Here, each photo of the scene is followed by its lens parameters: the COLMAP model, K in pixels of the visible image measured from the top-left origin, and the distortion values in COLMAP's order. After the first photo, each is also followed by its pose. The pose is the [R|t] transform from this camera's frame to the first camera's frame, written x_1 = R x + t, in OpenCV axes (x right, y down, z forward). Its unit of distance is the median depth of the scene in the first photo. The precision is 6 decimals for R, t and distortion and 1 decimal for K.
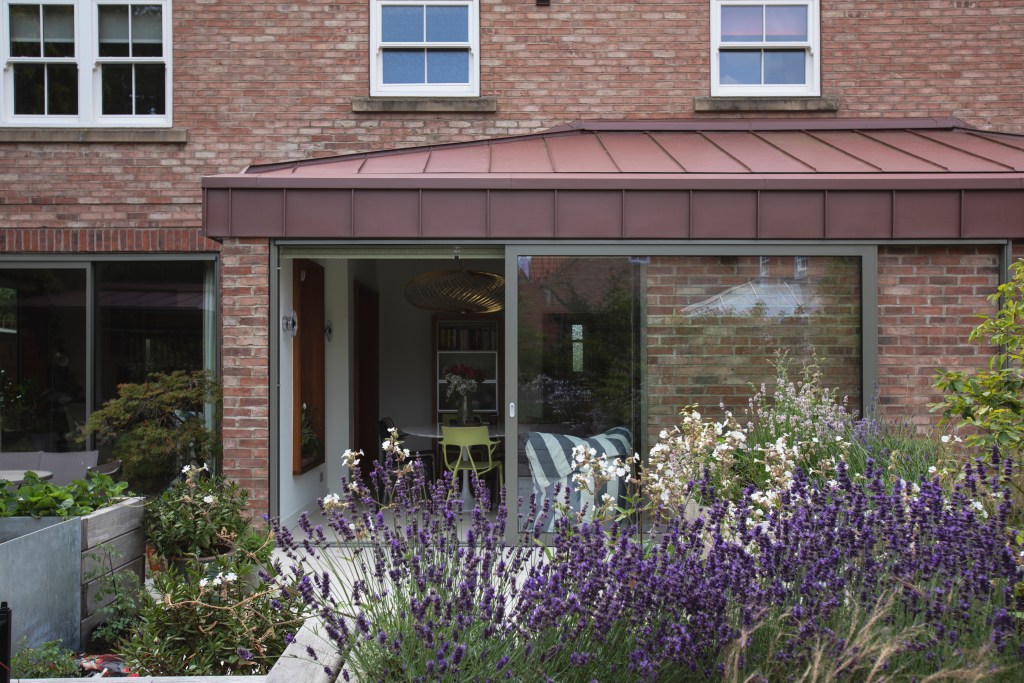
lens RADIAL K [[973.0, 0, 497.3], [0, 973.0, 369.3], [0, 0, 1]] dist [-0.004121, 0.036987]
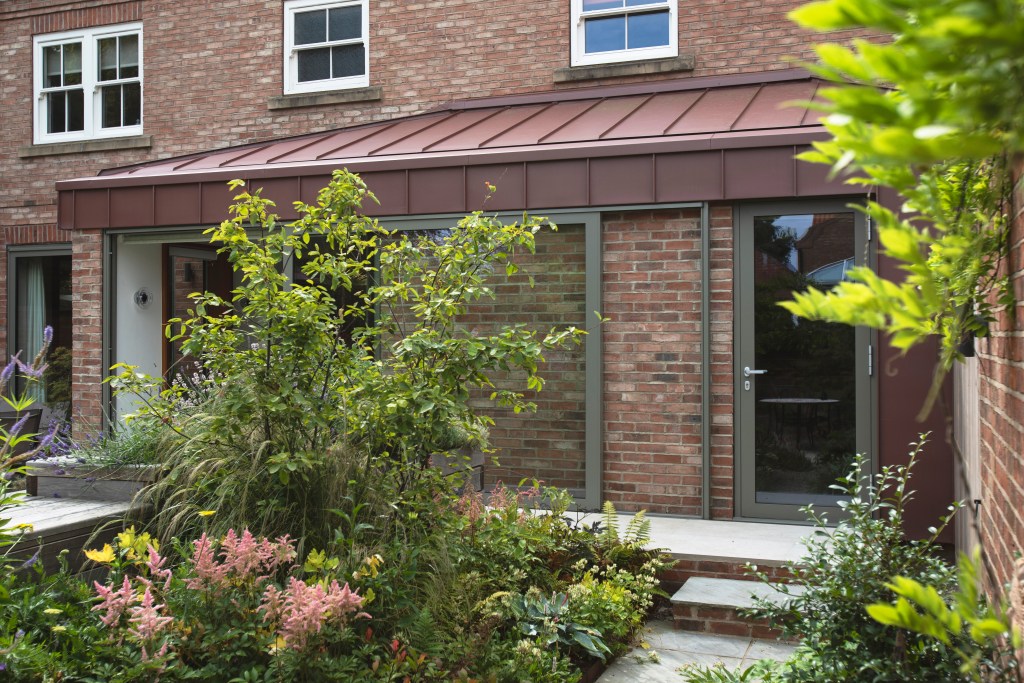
lens RADIAL K [[1025.0, 0, 512.0], [0, 1025.0, 341.5], [0, 0, 1]] dist [-0.024427, 0.013465]
pose [[0.934882, 0.002414, -0.354950, 0.540547], [-0.001993, 0.999997, 0.001551, 0.003288], [0.354953, -0.000742, 0.934884, -0.015175]]
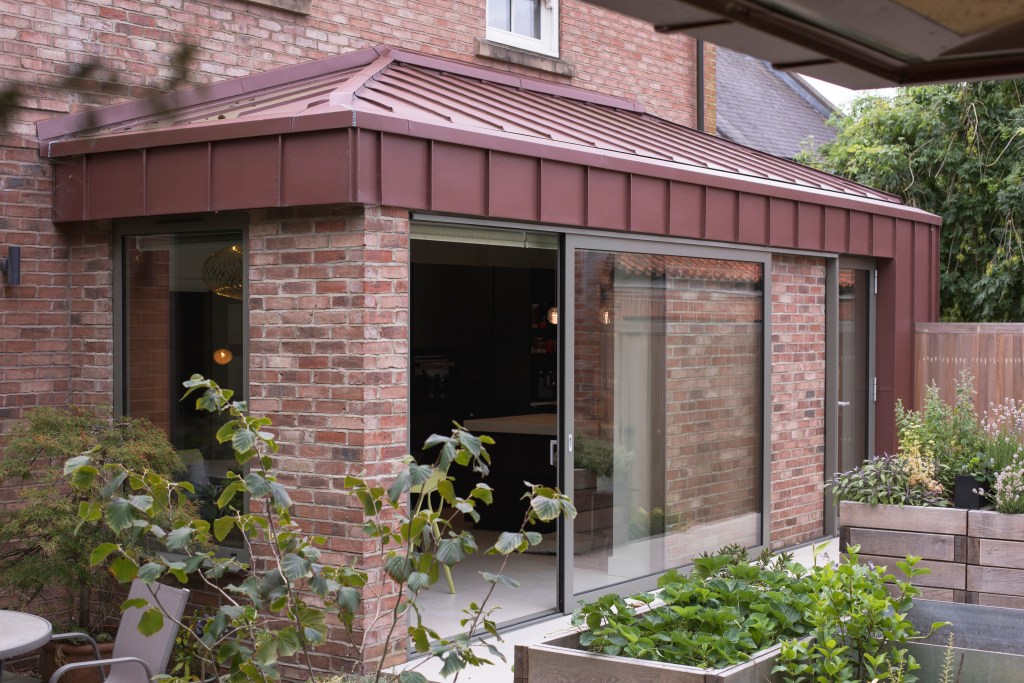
lens RADIAL K [[1549.4, 0, 512.0], [0, 1549.4, 341.5], [0, 0, 1]] dist [-0.125944, 0.052462]
pose [[0.569118, -0.009070, 0.822206, -0.829229], [0.001824, 0.999951, 0.009769, -0.040686], [-0.822254, -0.004060, 0.569106, 0.248059]]
